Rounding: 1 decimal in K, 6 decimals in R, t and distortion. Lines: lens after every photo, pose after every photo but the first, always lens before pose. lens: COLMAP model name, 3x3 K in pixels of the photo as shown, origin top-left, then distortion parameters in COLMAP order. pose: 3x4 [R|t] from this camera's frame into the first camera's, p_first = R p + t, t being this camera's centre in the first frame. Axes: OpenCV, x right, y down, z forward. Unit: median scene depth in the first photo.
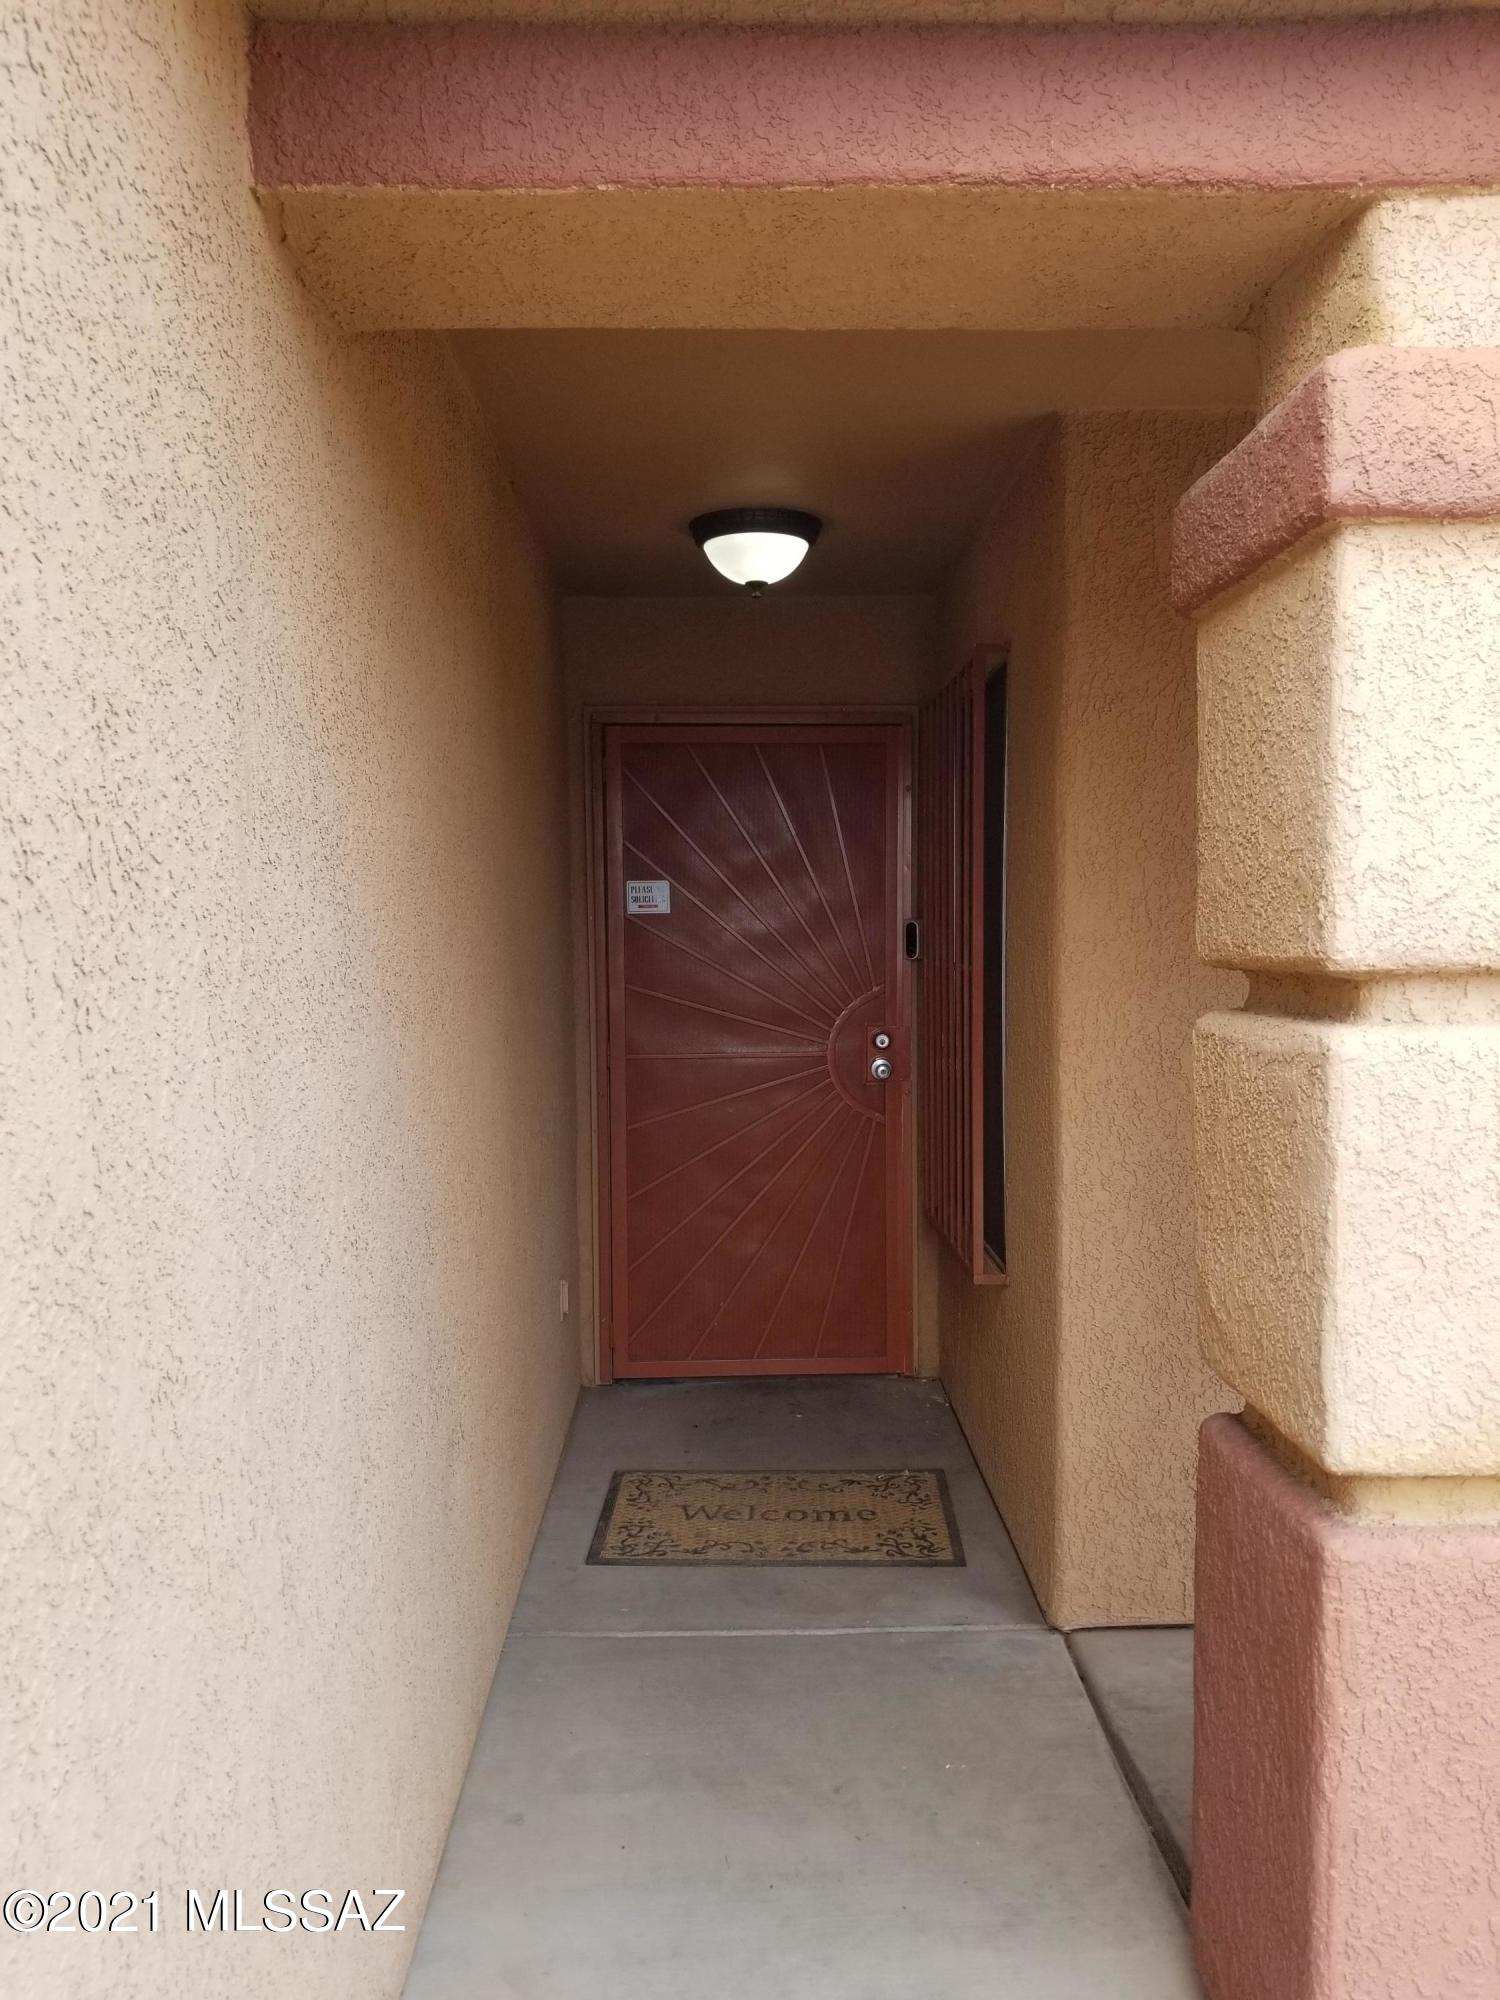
lens RADIAL K [[1557.2, 0, 716.5], [0, 1557.2, 1049.4], [0, 0, 1]] dist [0.083170, -0.141001]
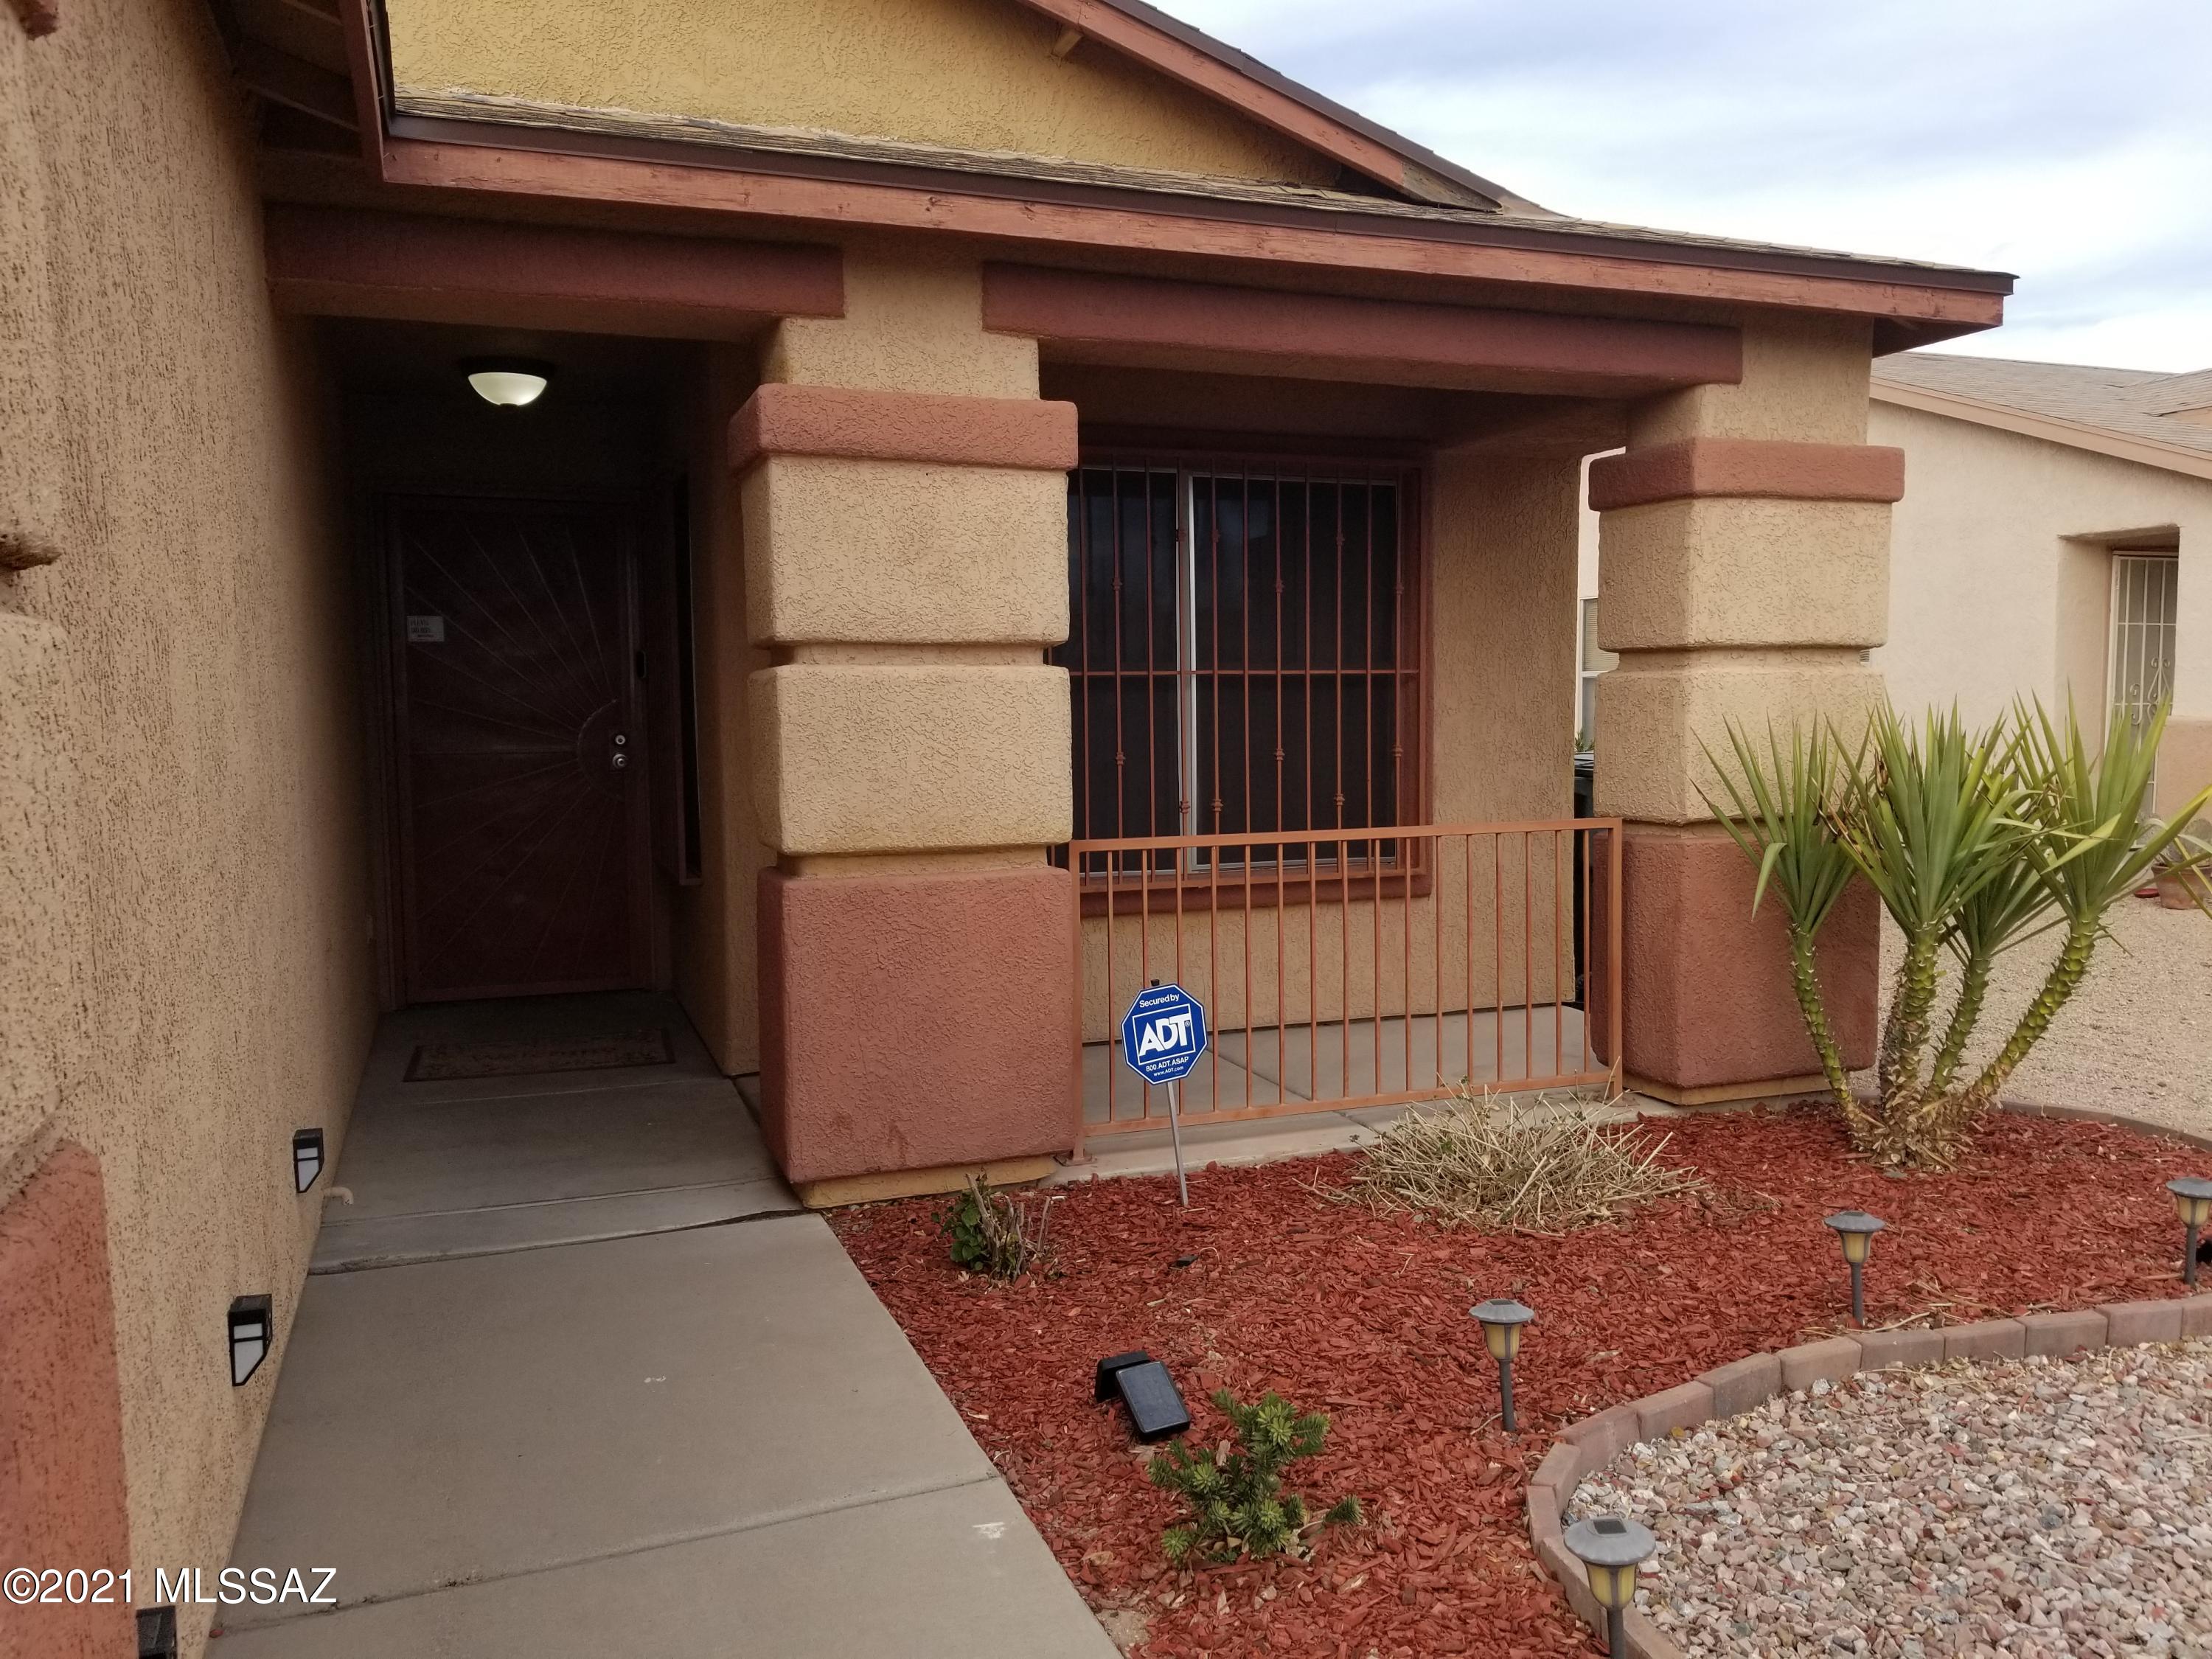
lens RADIAL K [[1722.3, 0, 1136.0], [0, 1722.3, 833.3], [0, 0, 1]] dist [0.083170, -0.141001]
pose [[0.932985, -0.027546, 0.358861, -0.041767], [0.028547, 0.999589, 0.002509, 0.209279], [-0.358782, 0.007903, 0.933388, -1.369076]]
